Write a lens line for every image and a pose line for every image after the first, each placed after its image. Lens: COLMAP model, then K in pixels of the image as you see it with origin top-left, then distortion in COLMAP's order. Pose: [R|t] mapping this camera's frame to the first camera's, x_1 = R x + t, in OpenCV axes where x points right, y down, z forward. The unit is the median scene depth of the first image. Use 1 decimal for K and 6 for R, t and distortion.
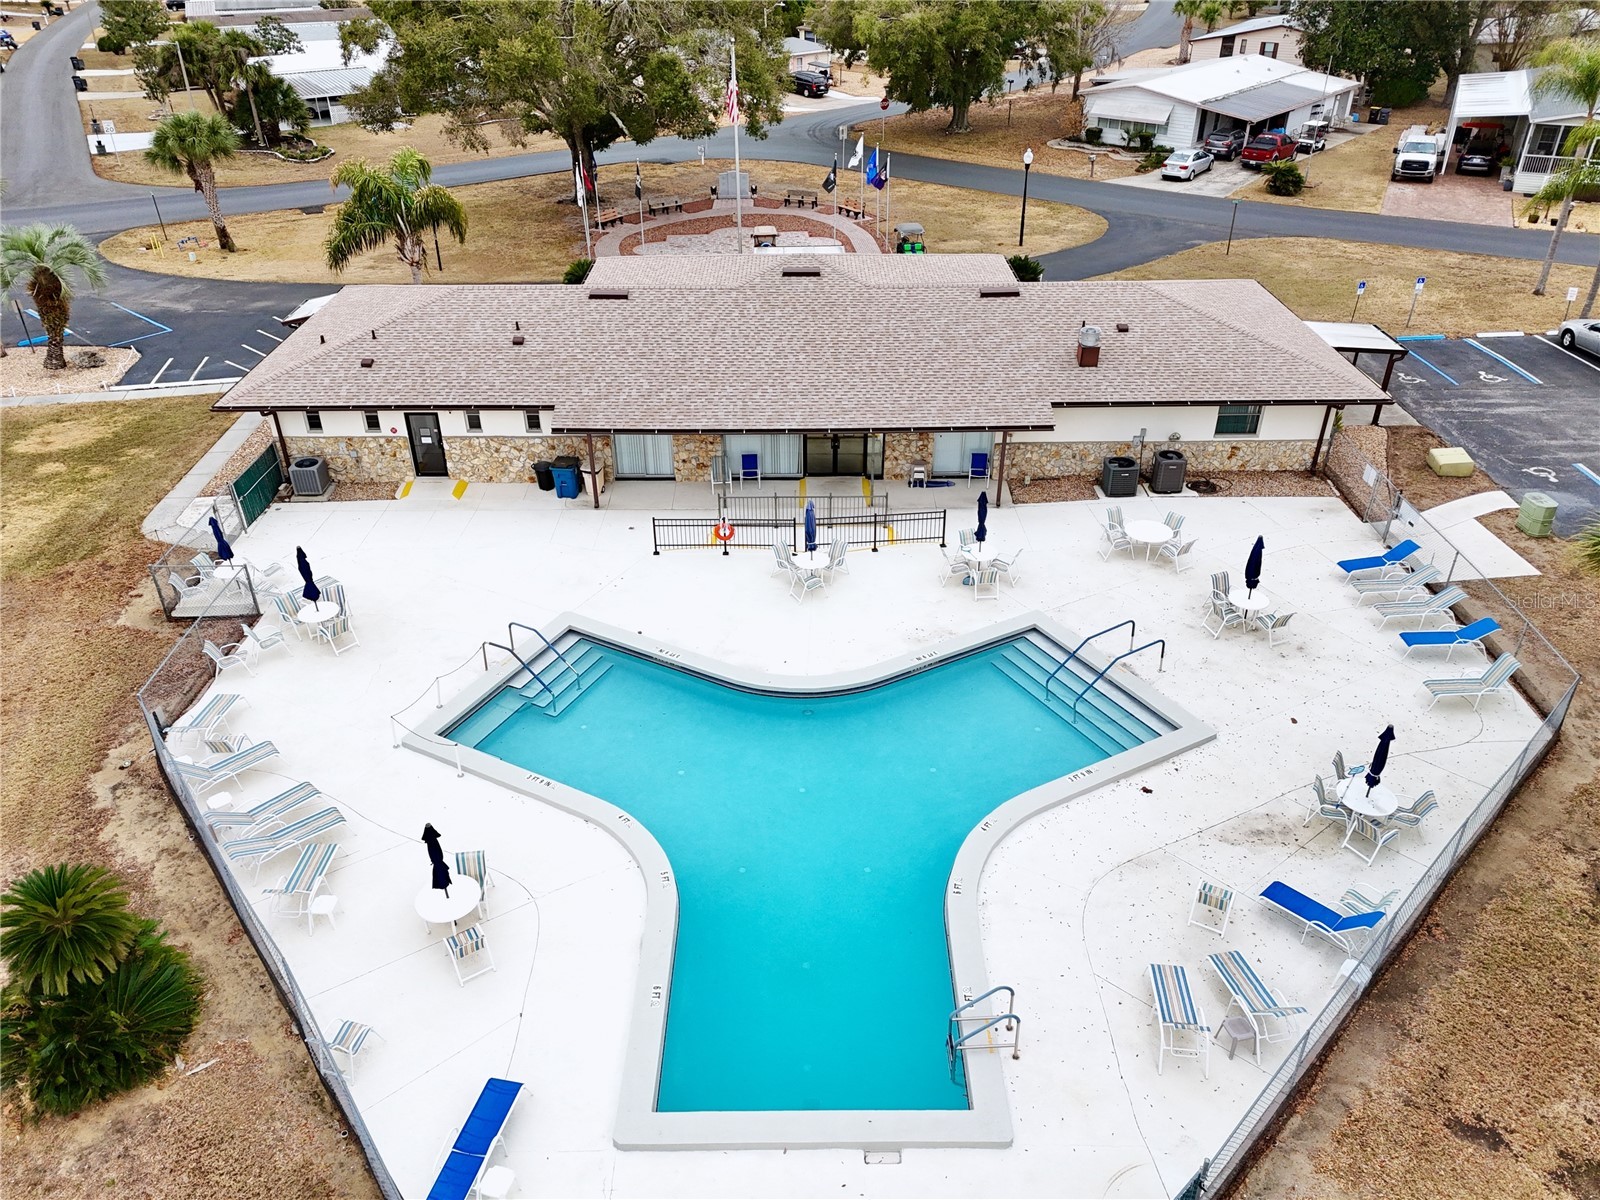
lens RADIAL K [[1173.4, 0, 802.4], [0, 1173.4, 611.0], [0, 0, 1]] dist [0.072353, -0.063224]
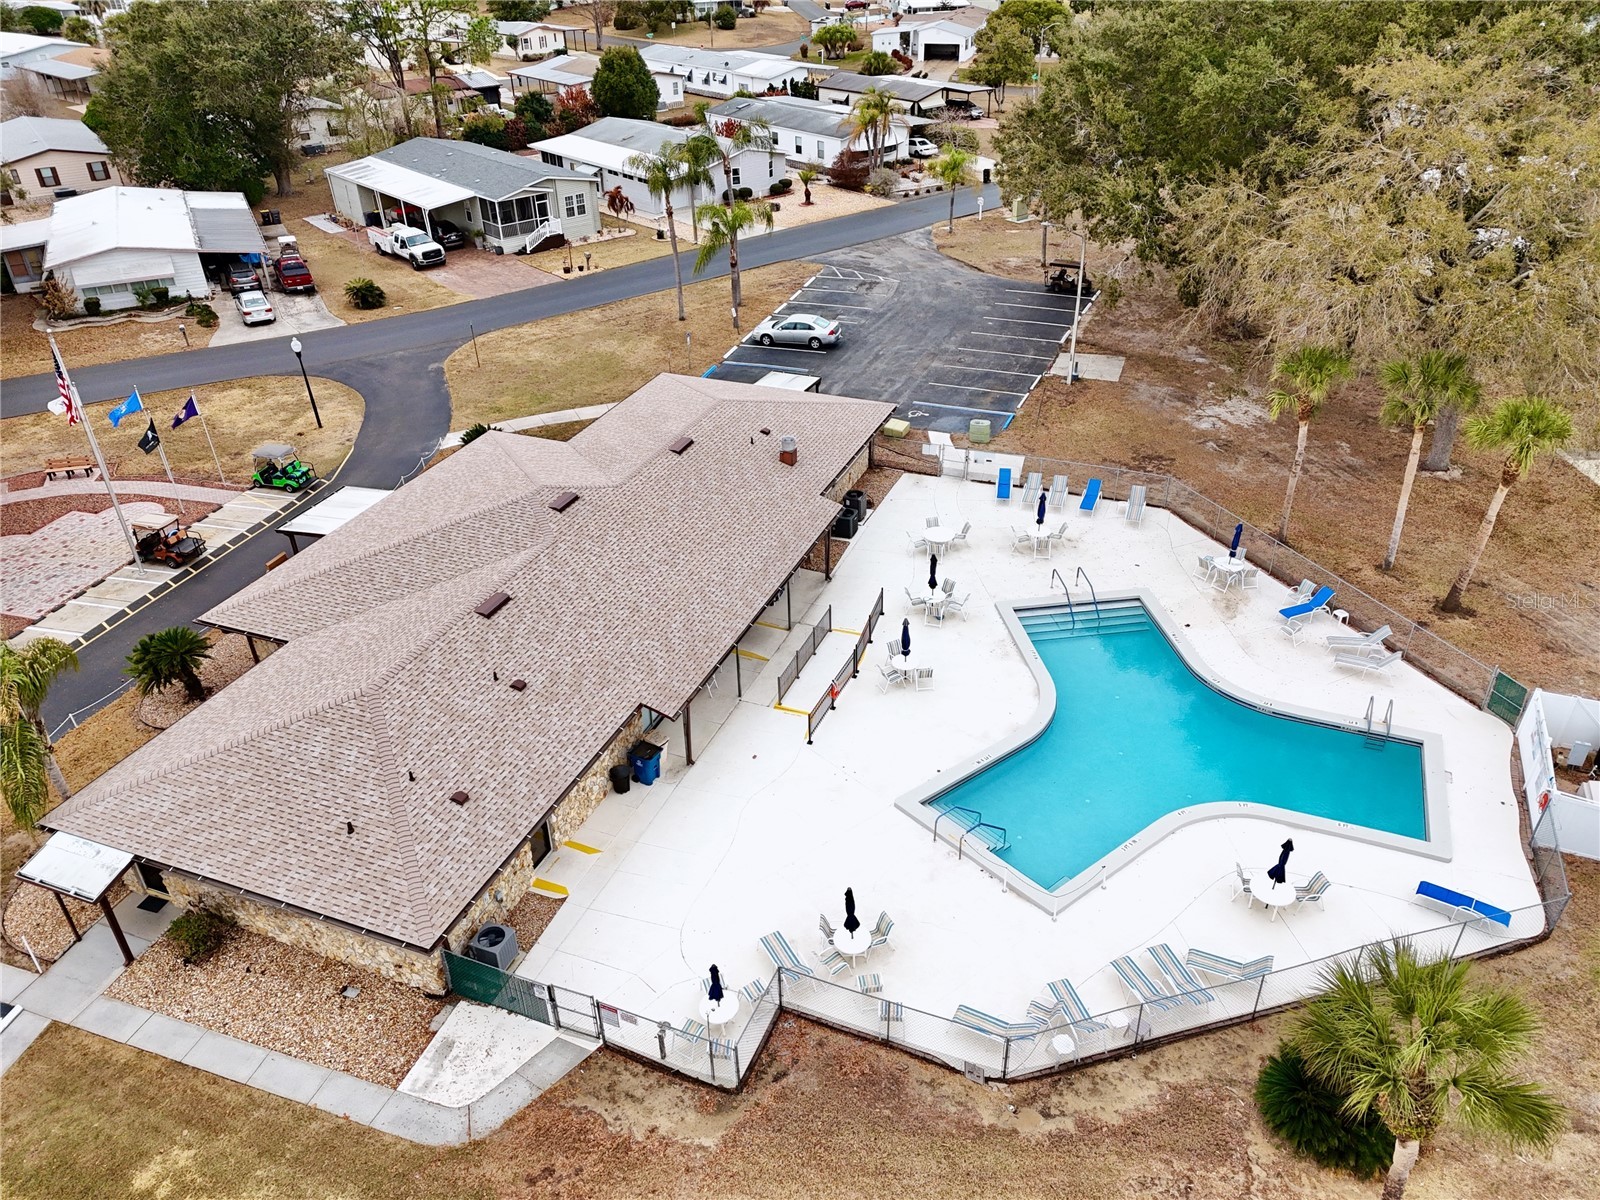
lens RADIAL K [[1173.4, 0, 802.4], [0, 1173.4, 611.0], [0, 0, 1]] dist [0.072353, -0.063224]
pose [[0.378682, -0.492369, 0.783692, -0.882683], [0.500841, 0.821076, 0.273848, -0.434150], [-0.778305, 0.288804, 0.557525, 0.311043]]
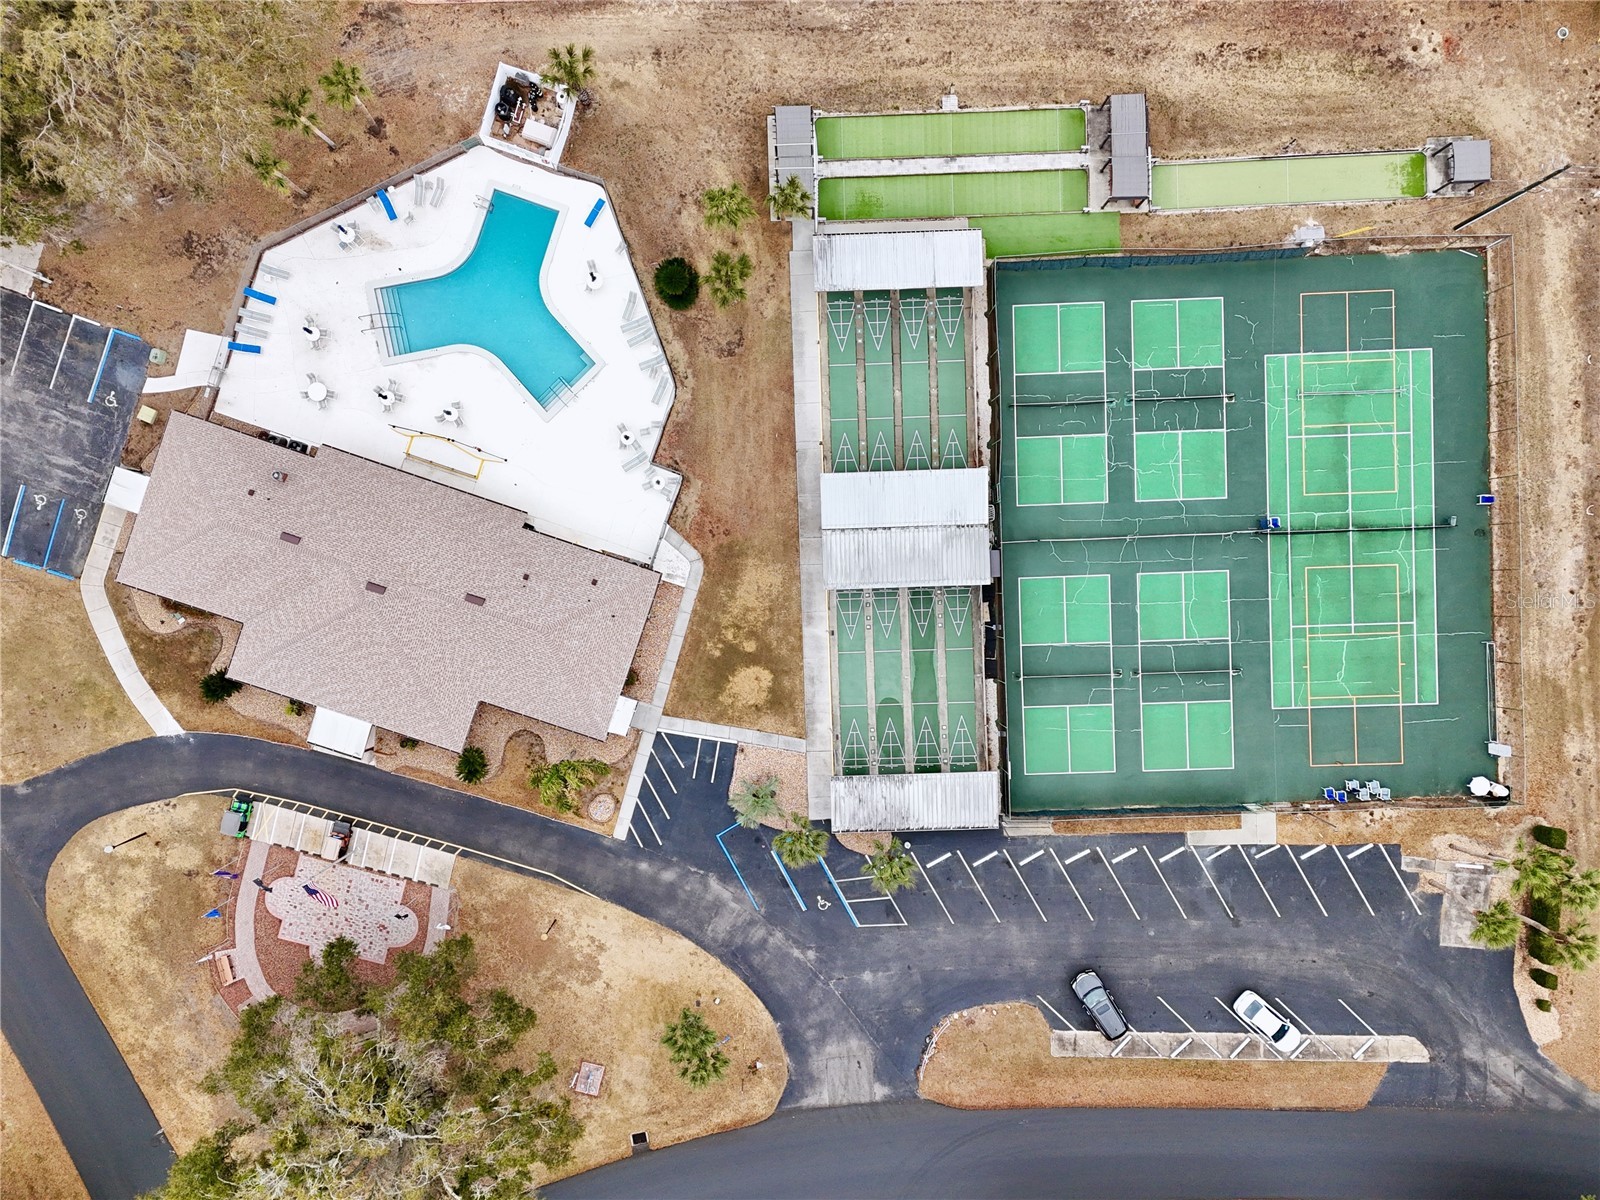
lens RADIAL K [[1173.4, 0, 802.4], [0, 1173.4, 611.0], [0, 0, 1]] dist [0.072353, -0.063224]
pose [[-0.945386, -0.325950, -0.000883, -0.766057], [0.175663, -0.511771, 0.840971, -2.064439], [-0.274567, 0.794888, 0.541079, -0.265736]]
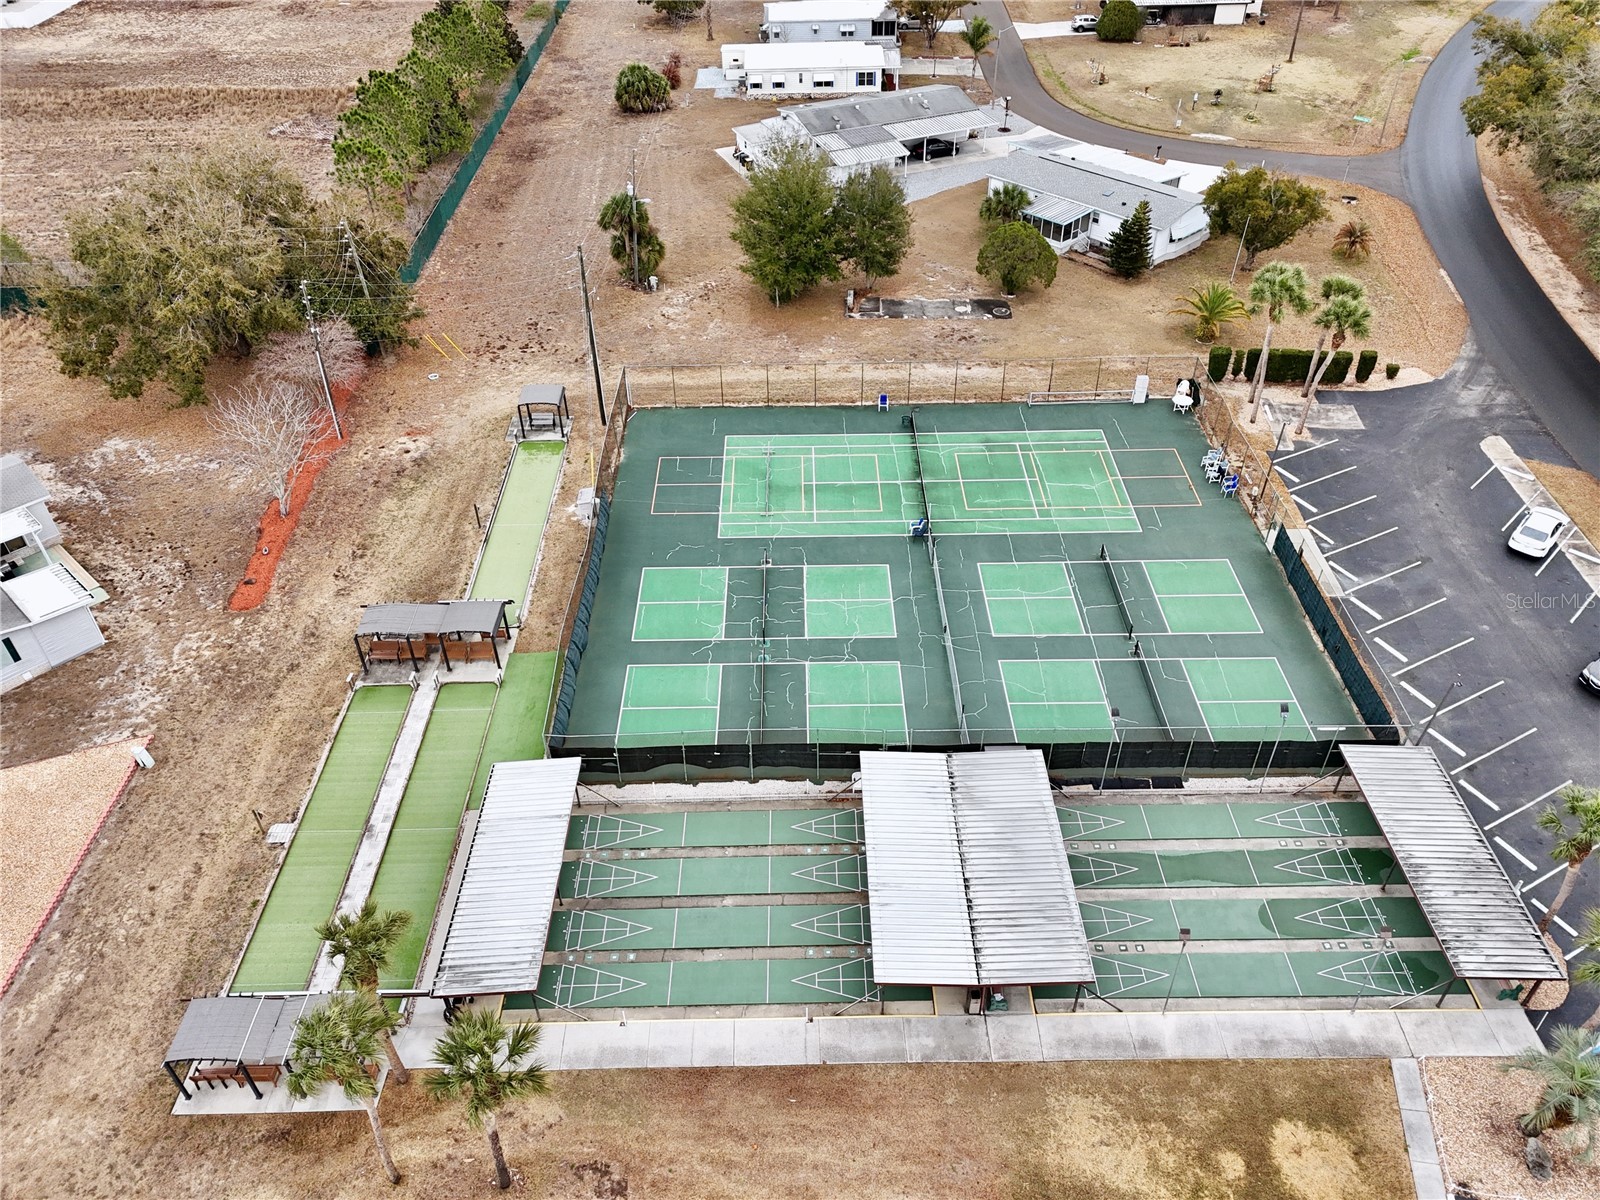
lens RADIAL K [[1173.4, 0, 802.4], [0, 1173.4, 611.0], [0, 0, 1]] dist [0.072353, -0.063224]
pose [[-0.347214, 0.603473, -0.717818, -0.044888], [-0.477557, 0.544975, 0.689160, -1.014414], [0.807083, 0.582085, 0.098970, 0.343262]]
